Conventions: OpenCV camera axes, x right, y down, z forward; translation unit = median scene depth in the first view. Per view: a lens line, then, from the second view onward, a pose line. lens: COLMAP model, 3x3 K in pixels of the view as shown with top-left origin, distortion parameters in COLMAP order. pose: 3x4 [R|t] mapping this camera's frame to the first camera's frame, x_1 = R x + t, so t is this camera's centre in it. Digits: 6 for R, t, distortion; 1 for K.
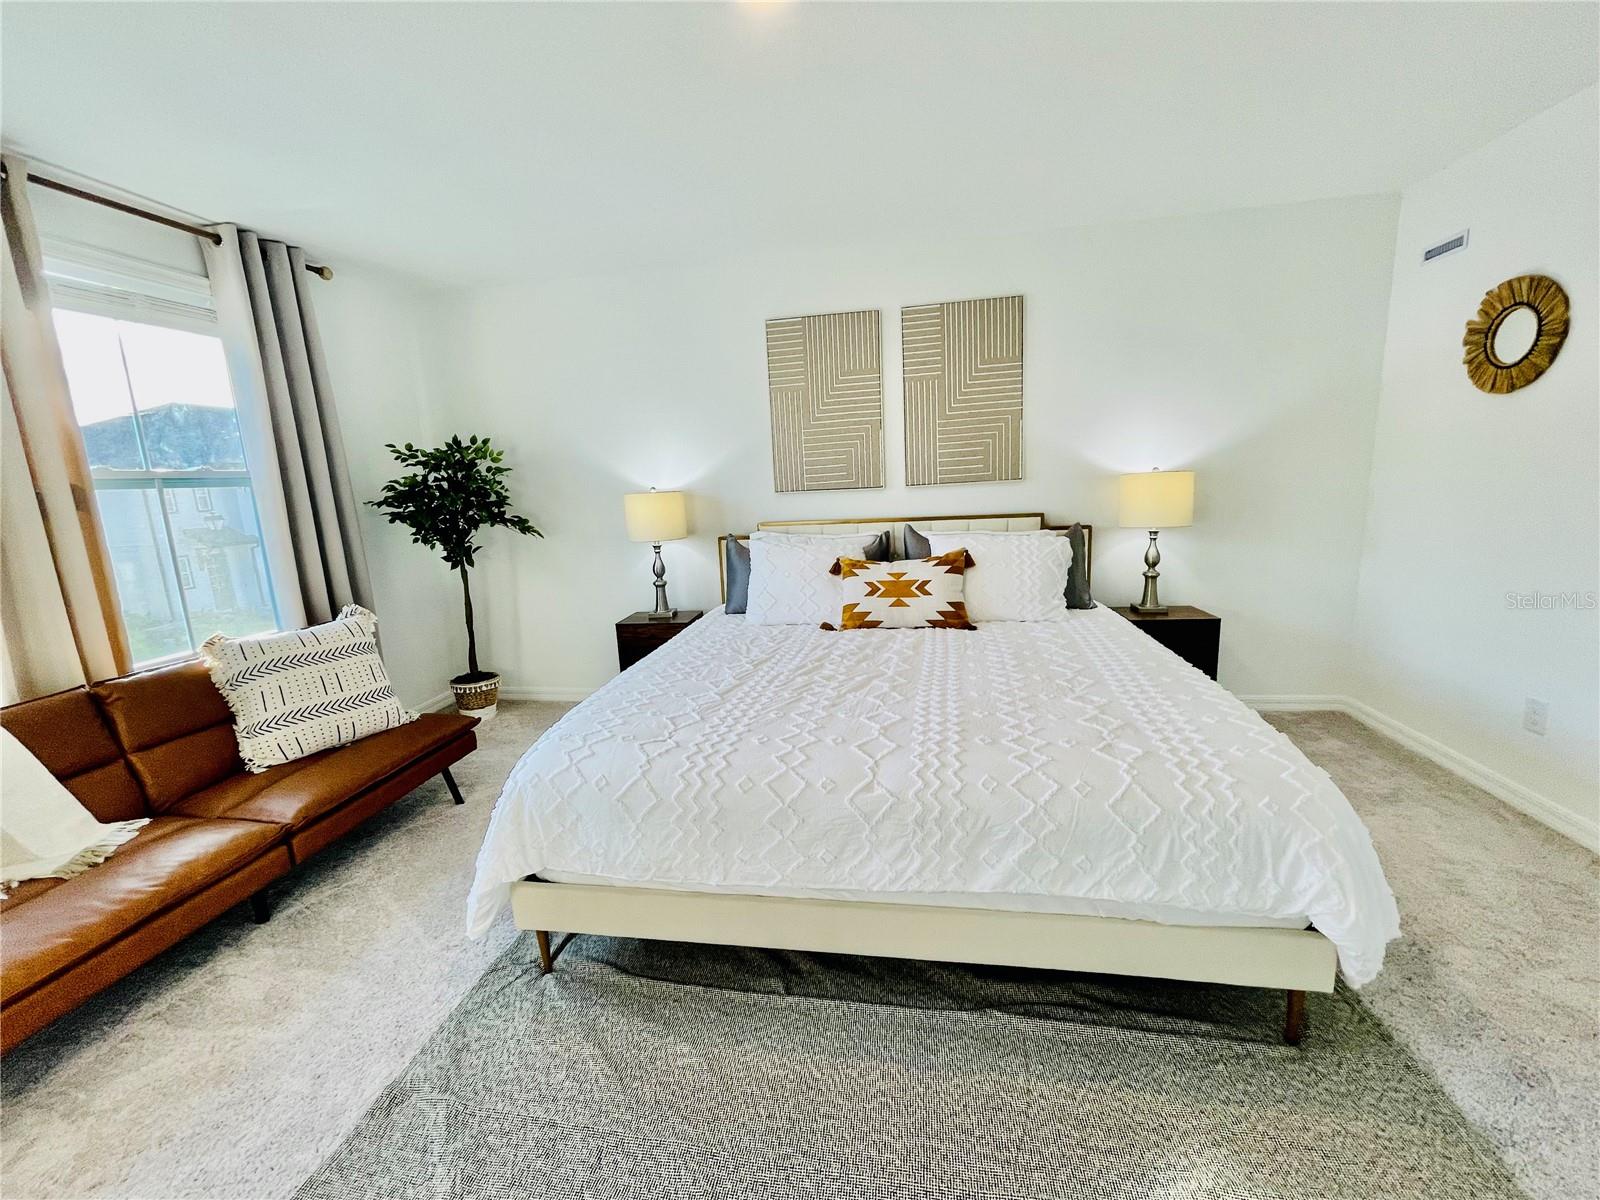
lens RADIAL K [[644.5, 0, 799.5], [0, 644.5, 594.3], [0, 0, 1]] dist [-0.003767, 0.000354]
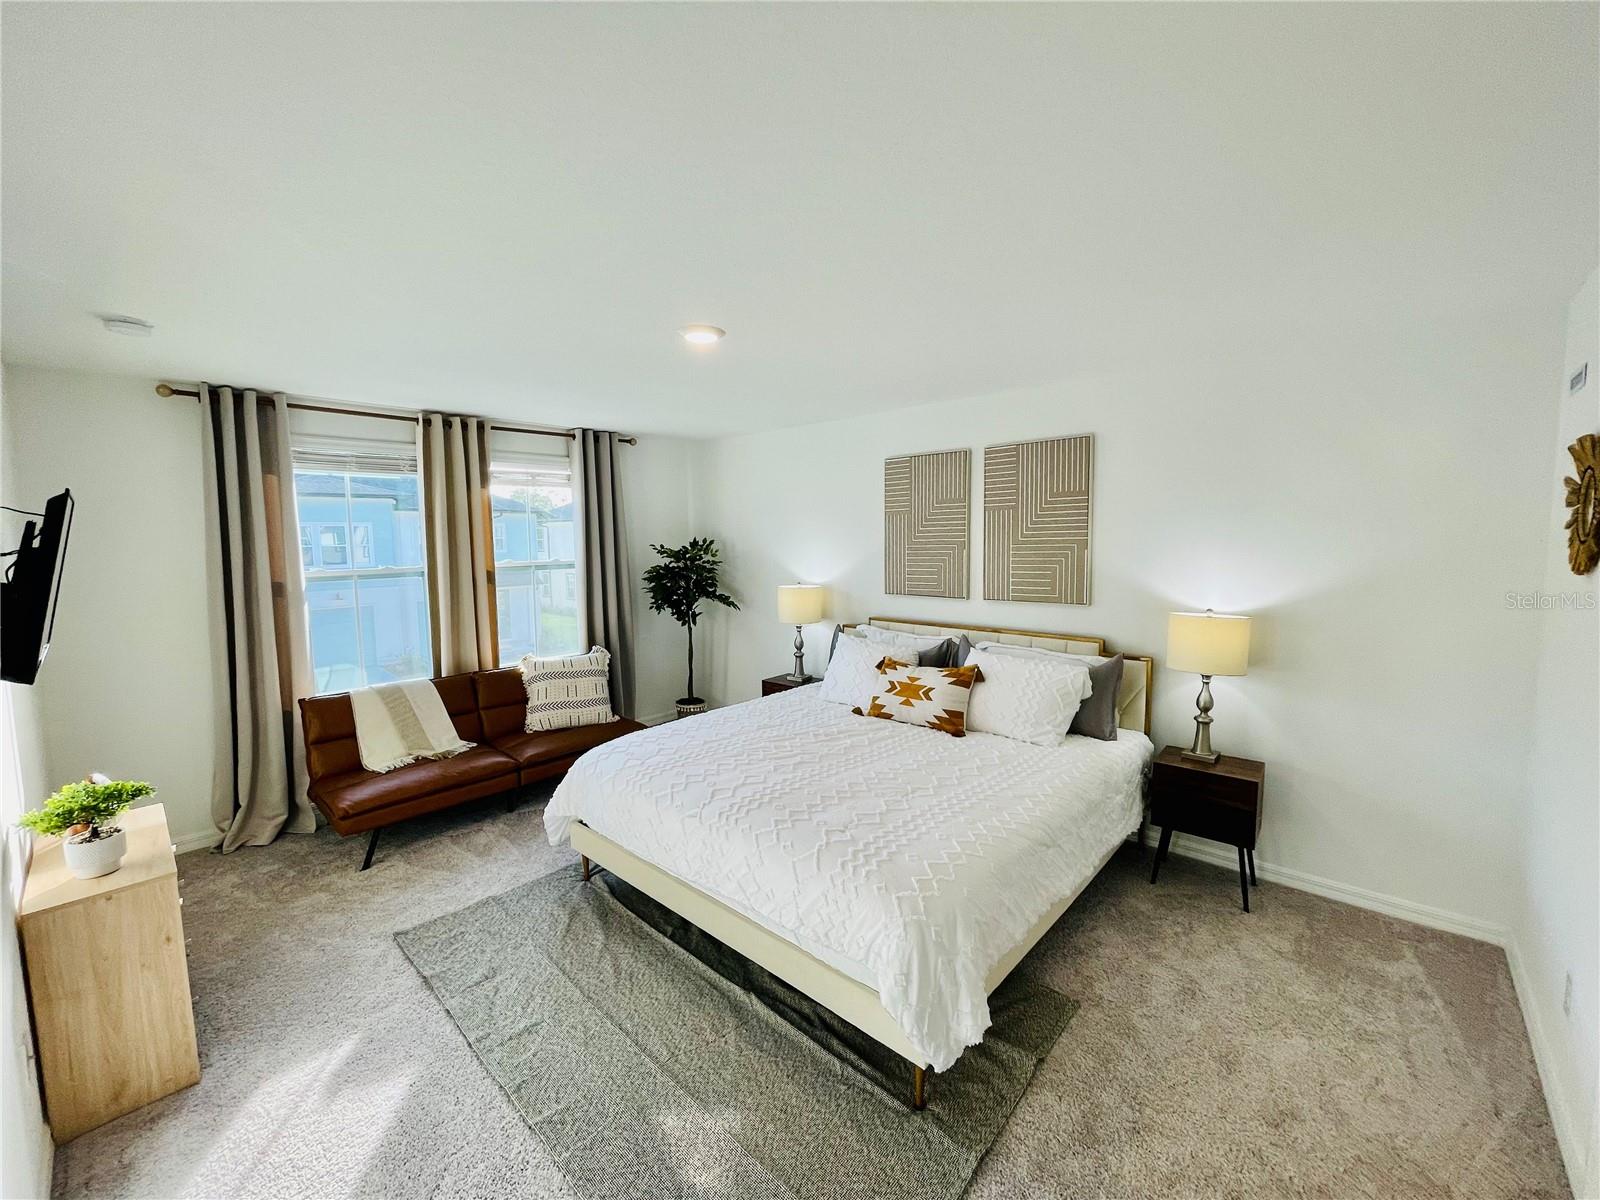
lens RADIAL K [[644.5, 0, 802.2], [0, 644.5, 594.5], [0, 0, 1]] dist [-0.003767, 0.000354]
pose [[0.840586, 0.088291, -0.534434, 0.585176], [-0.127032, 0.991243, -0.036045, -0.112978], [0.526572, 0.098189, 0.844441, -0.139088]]
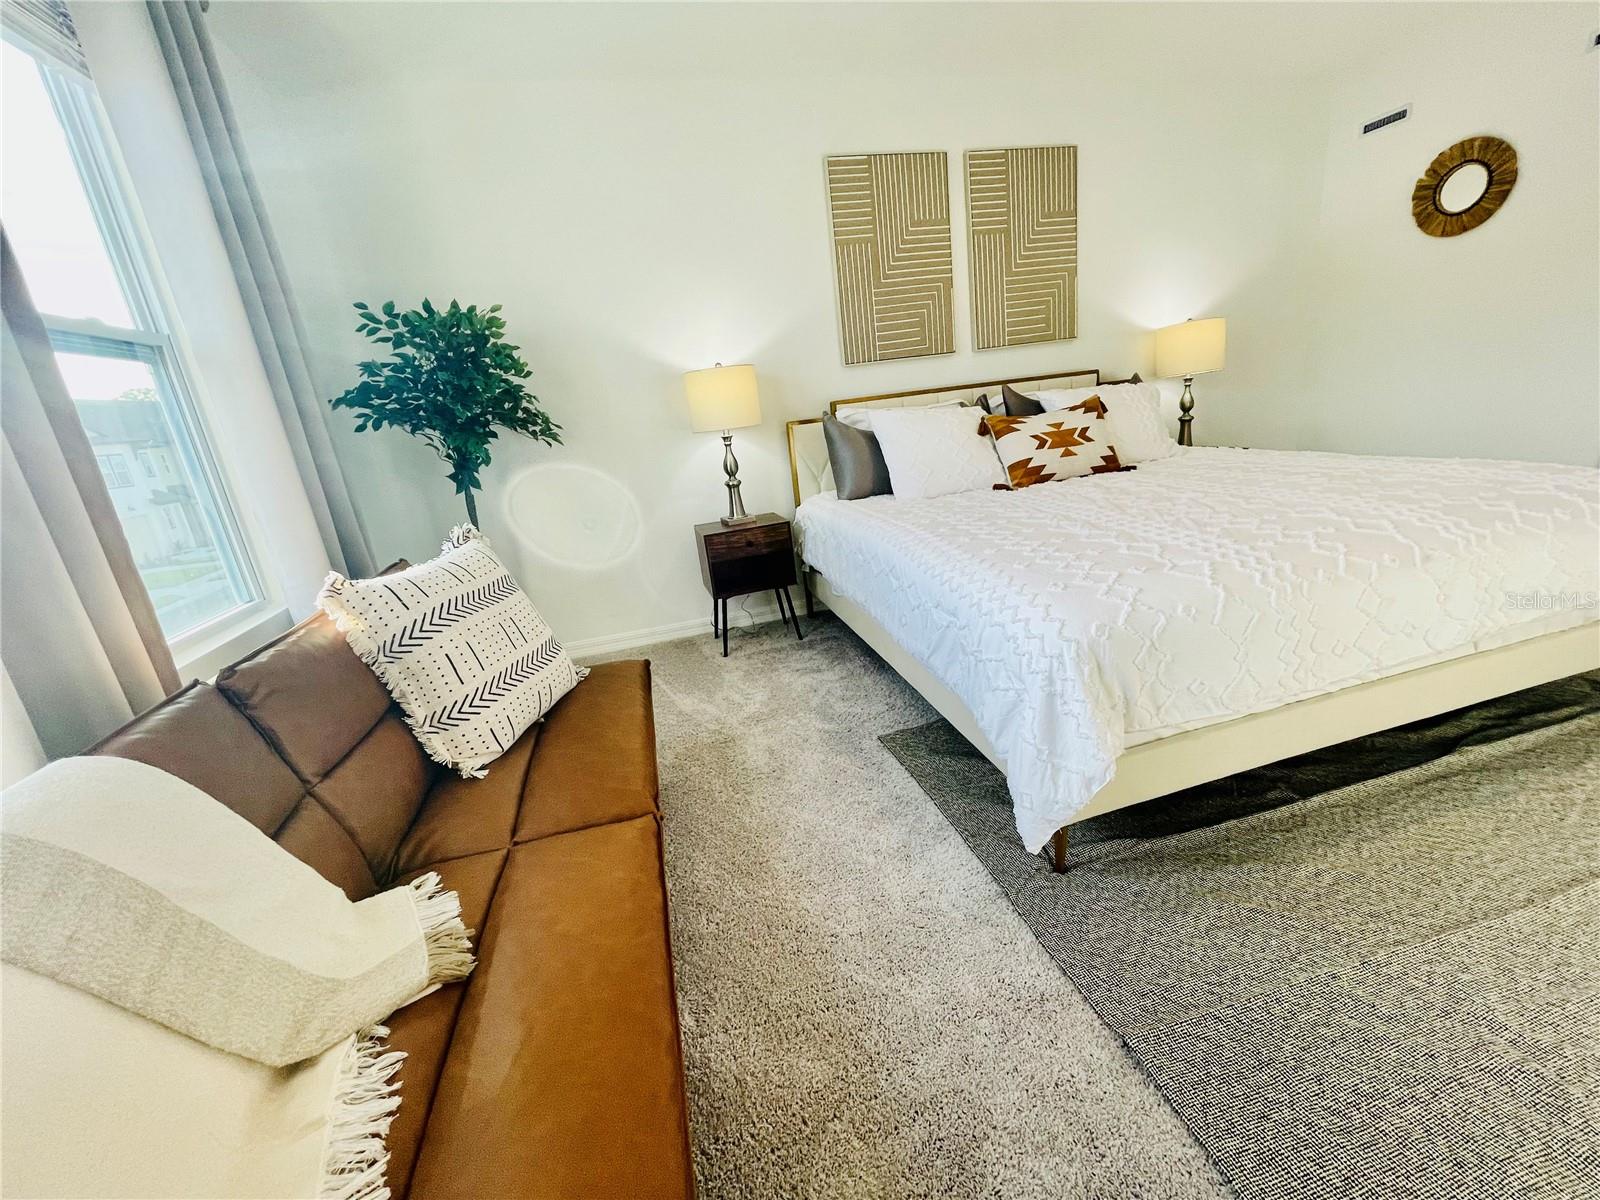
lens RADIAL K [[644.5, 0, 797.2], [0, 644.5, 592.6], [0, 0, 1]] dist [-0.003767, 0.000354]
pose [[0.910914, -0.171351, 0.375331, -0.589295], [0.143562, 0.984471, 0.101026, 0.061786], [-0.386814, -0.038143, 0.921369, 0.237324]]
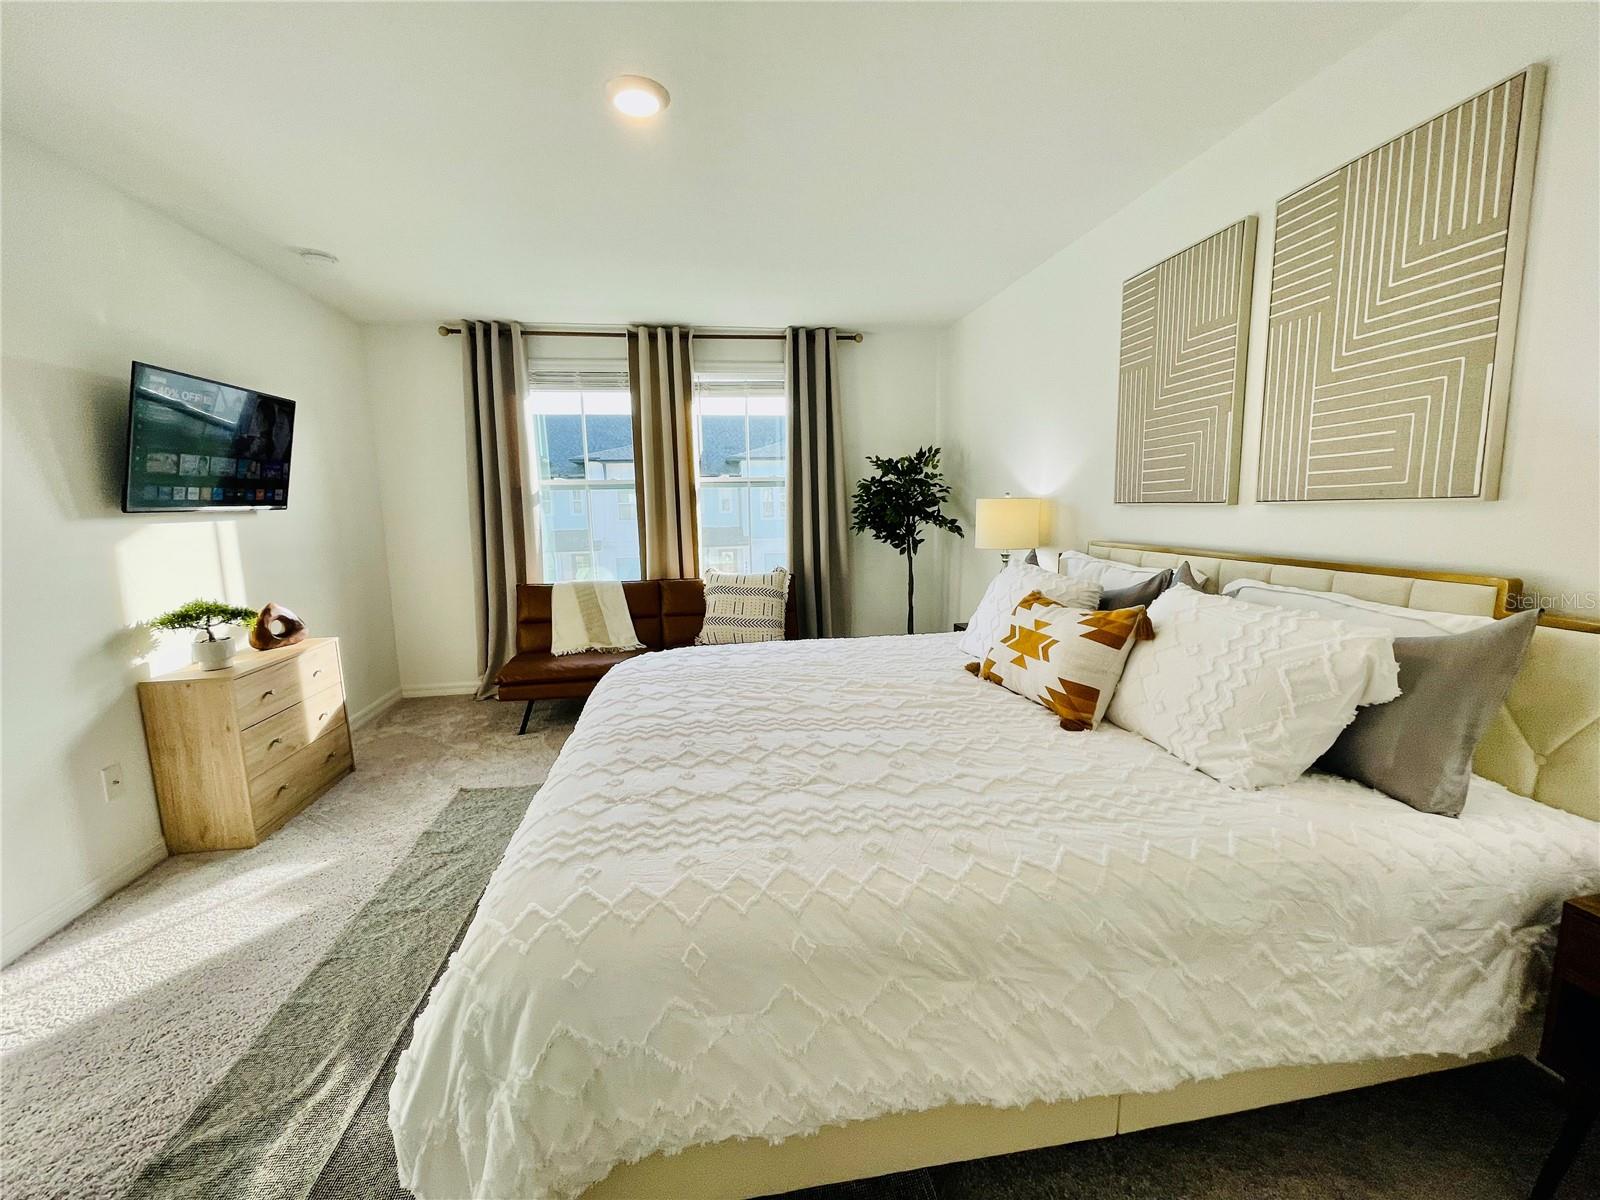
lens RADIAL K [[644.5, 0, 799.3], [0, 644.5, 594.2], [0, 0, 1]] dist [-0.003767, 0.000354]
pose [[0.323388, 0.172081, -0.930488, 0.700027], [-0.168861, 0.978037, 0.122188, -0.101349], [0.931078, 0.117609, 0.345343, 0.480264]]
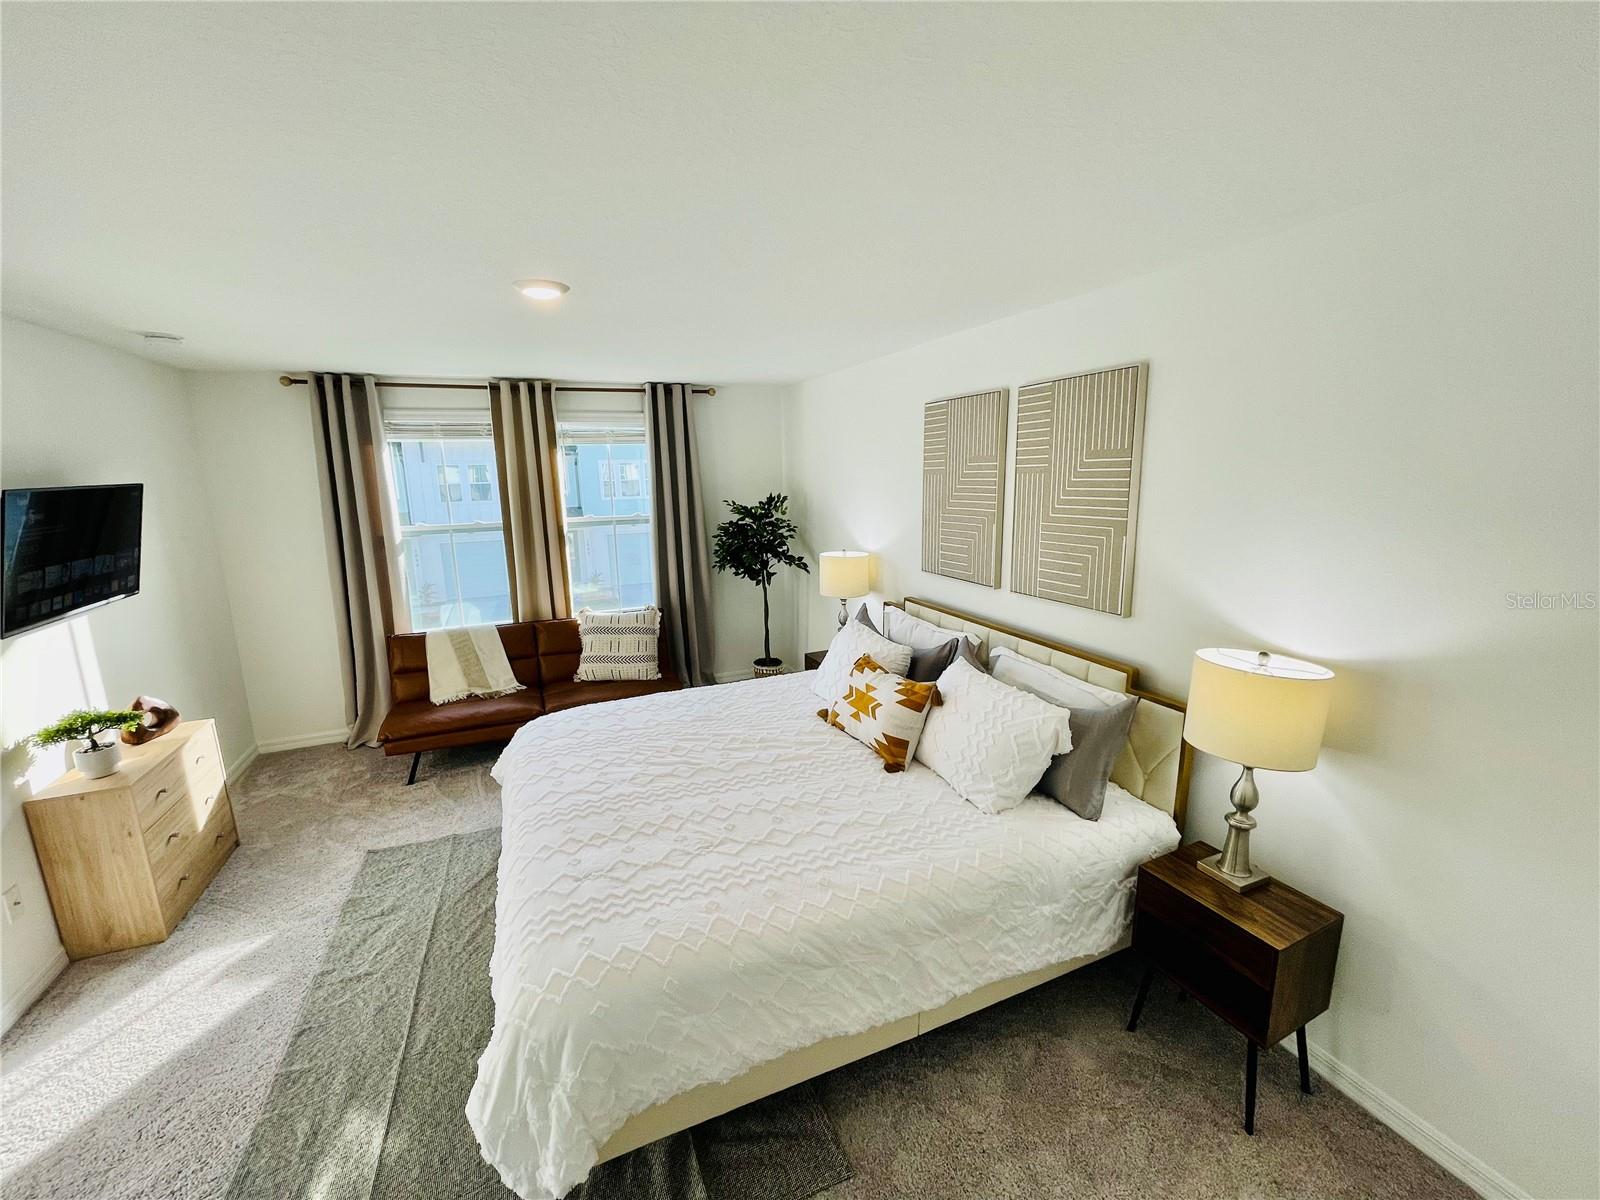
lens RADIAL K [[644.5, 0, 800.7], [0, 644.5, 594.4], [0, 0, 1]] dist [-0.003767, 0.000354]
pose [[0.542501, 0.198784, -0.816197, 0.835968], [-0.161792, 0.978133, 0.130685, -0.271141], [0.824328, 0.061157, 0.562800, 0.338016]]
